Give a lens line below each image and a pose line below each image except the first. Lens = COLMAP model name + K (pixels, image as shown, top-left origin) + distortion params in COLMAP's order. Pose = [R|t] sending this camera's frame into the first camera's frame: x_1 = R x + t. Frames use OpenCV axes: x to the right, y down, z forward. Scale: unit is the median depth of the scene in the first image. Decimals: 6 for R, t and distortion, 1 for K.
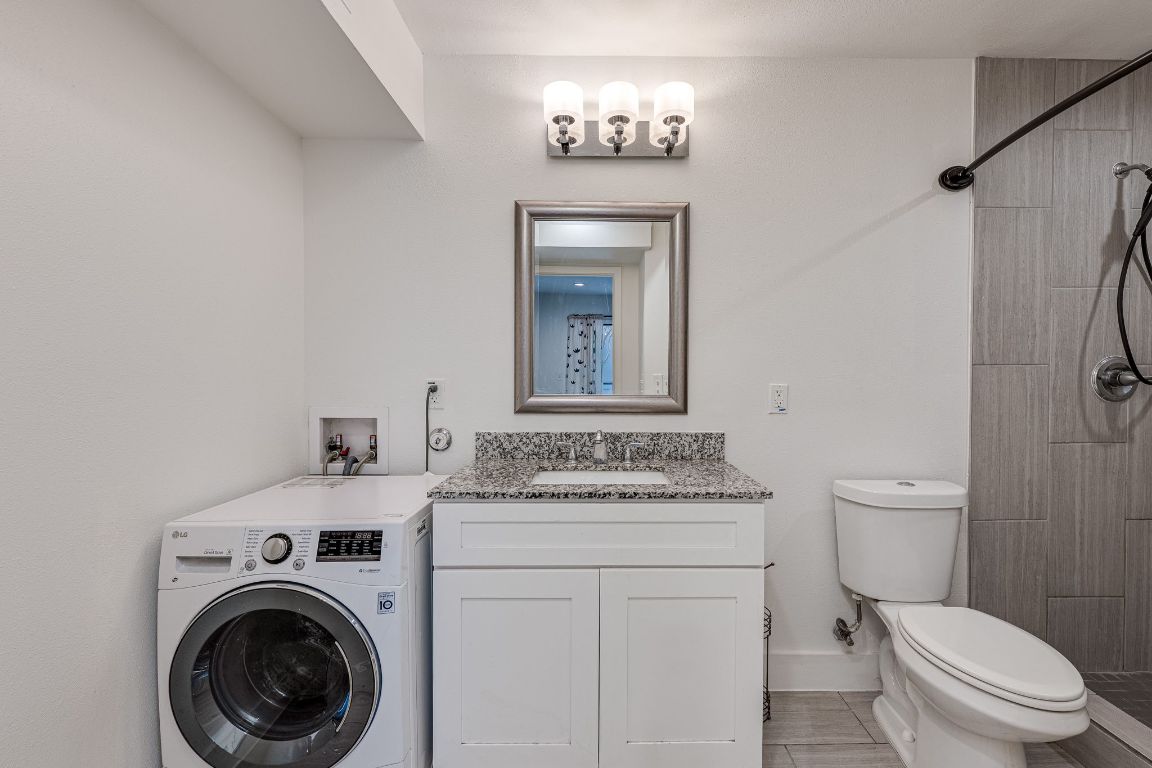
lens RADIAL K [[483.4, 0, 601.5], [0, 483.4, 377.6], [0, 0, 1]] dist [-0.004270, -0.000491]
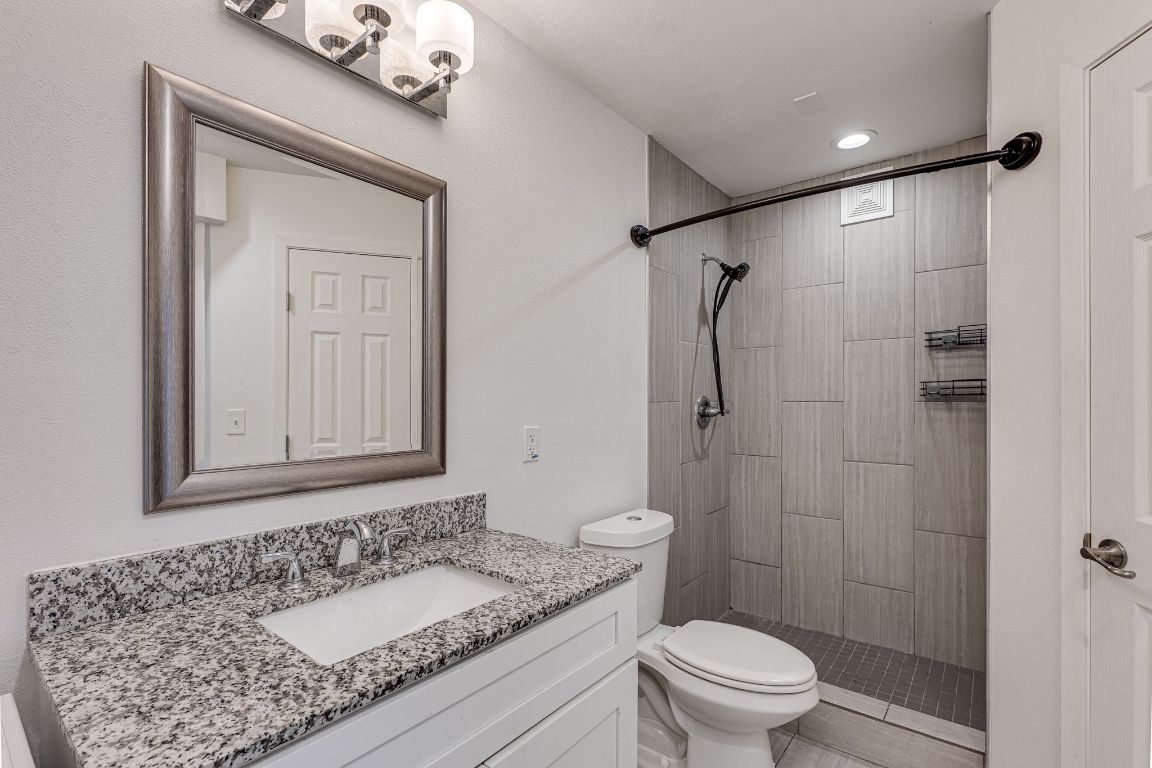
lens RADIAL K [[518.1, 0, 578.3], [0, 518.1, 396.2], [0, 0, 1]] dist [-0.007517, -0.000479]
pose [[0.643090, 0.002663, 0.765786, -0.292131], [0.006587, 0.999938, -0.009009, -0.032924], [-0.765762, 0.010837, 0.643032, 0.354902]]
